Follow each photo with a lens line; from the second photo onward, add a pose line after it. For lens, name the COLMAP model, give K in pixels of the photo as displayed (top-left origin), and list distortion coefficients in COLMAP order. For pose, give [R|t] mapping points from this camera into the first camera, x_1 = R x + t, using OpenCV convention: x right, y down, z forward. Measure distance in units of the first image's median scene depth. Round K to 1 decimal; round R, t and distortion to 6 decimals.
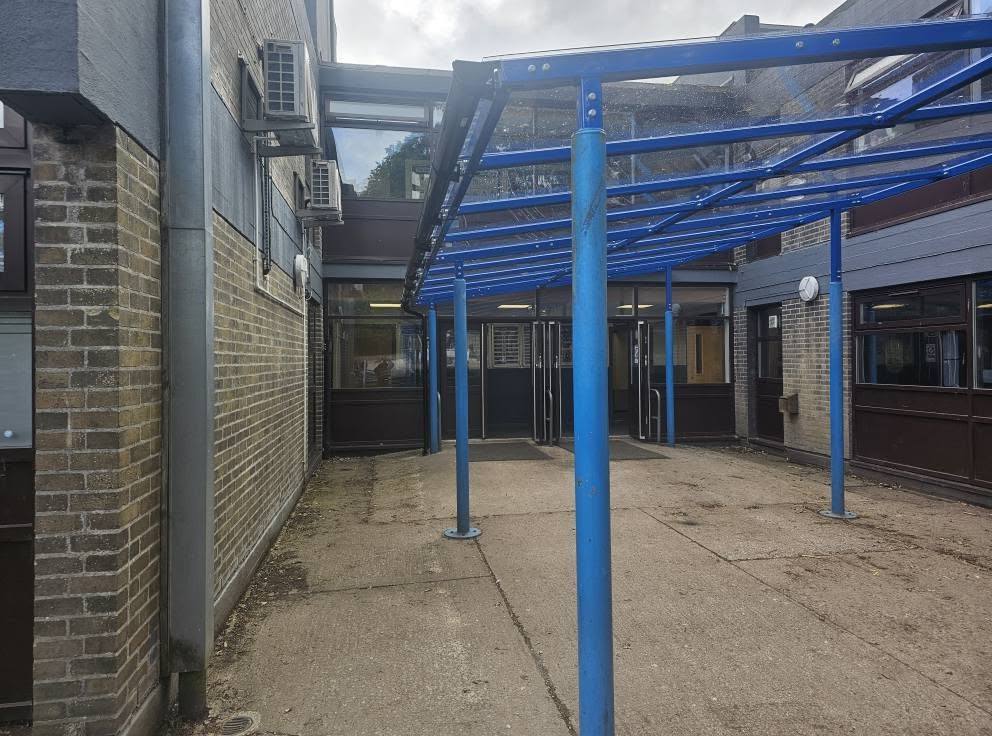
lens RADIAL K [[685.9, 0, 495.9], [0, 685.9, 356.9], [0, 0, 1]] dist [0.001041, 0.000047]
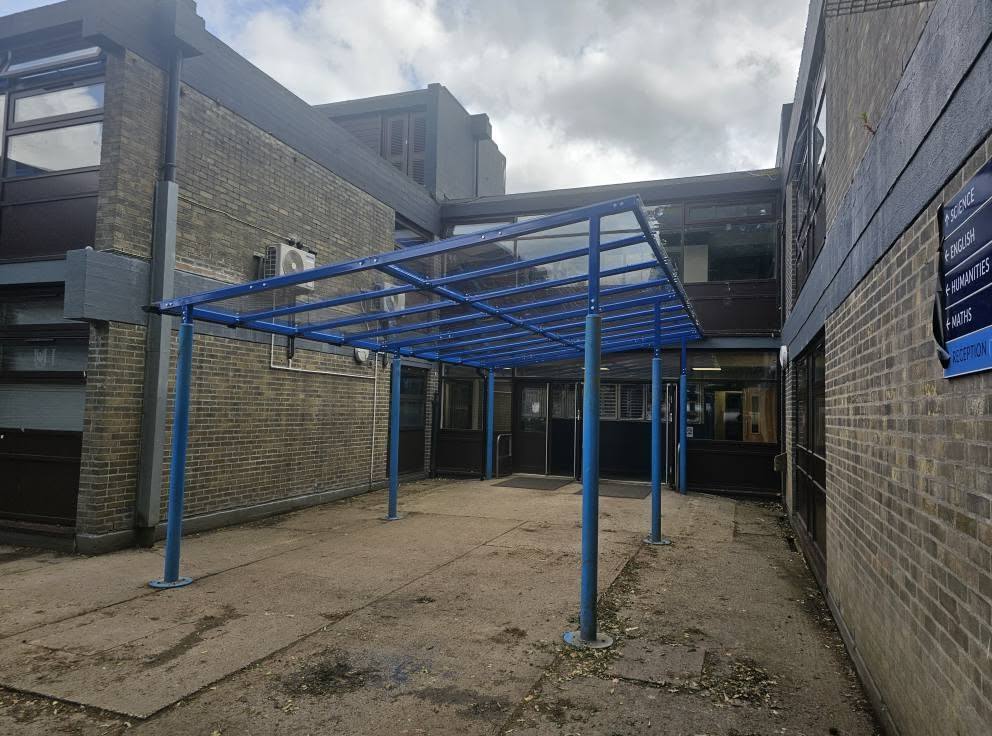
lens RADIAL K [[672.1, 0, 496.0], [0, 672.1, 368.0], [0, 0, 1]] dist [0.002567, 0.000733]
pose [[0.871546, -0.000275, -0.490313, 1.105922], [-0.029184, 0.998198, -0.052435, -0.018800], [0.489444, 0.060009, 0.869968, -0.323522]]
